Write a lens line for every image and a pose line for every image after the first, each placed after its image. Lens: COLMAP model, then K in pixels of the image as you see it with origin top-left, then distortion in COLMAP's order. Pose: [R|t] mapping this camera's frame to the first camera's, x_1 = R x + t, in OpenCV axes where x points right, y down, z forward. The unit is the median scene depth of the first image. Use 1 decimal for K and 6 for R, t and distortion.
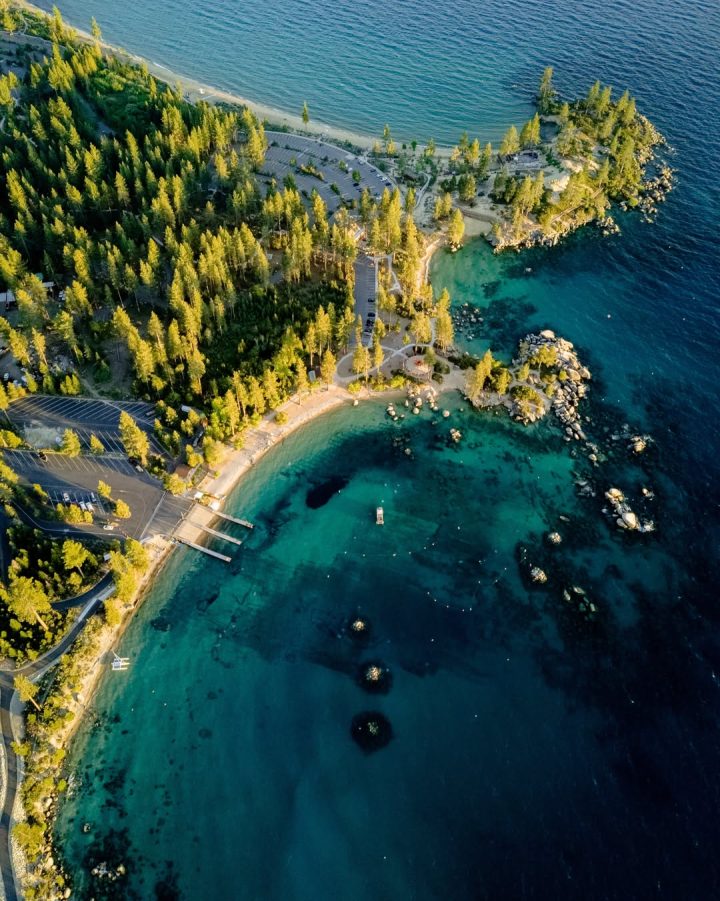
lens RADIAL K [[714.9, 0, 360.0], [0, 714.9, 450.5], [0, 0, 1]] dist [0.000598, 0.008602]
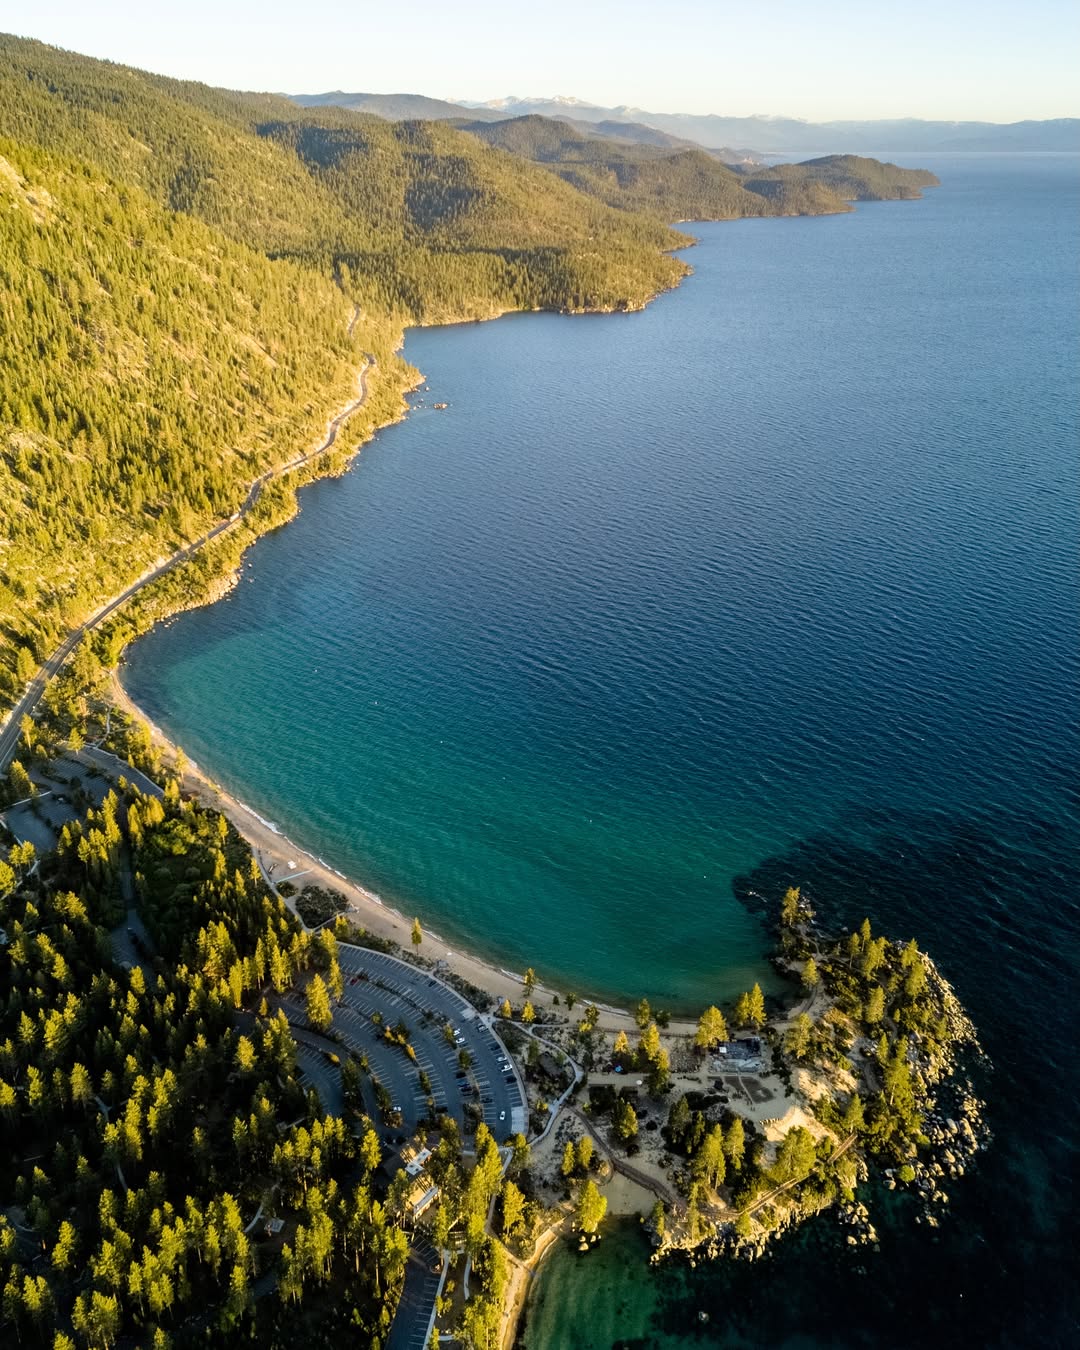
lens RADIAL K [[1071.2, 0, 540.0], [0, 1071.2, 675.0], [0, 0, 1]] dist [0.000598, 0.008602]
pose [[0.989026, 0.065757, -0.132301, 0.171583], [-0.114343, 0.907763, -0.403599, -0.327704], [0.093558, 0.414298, 0.905320, -0.003227]]
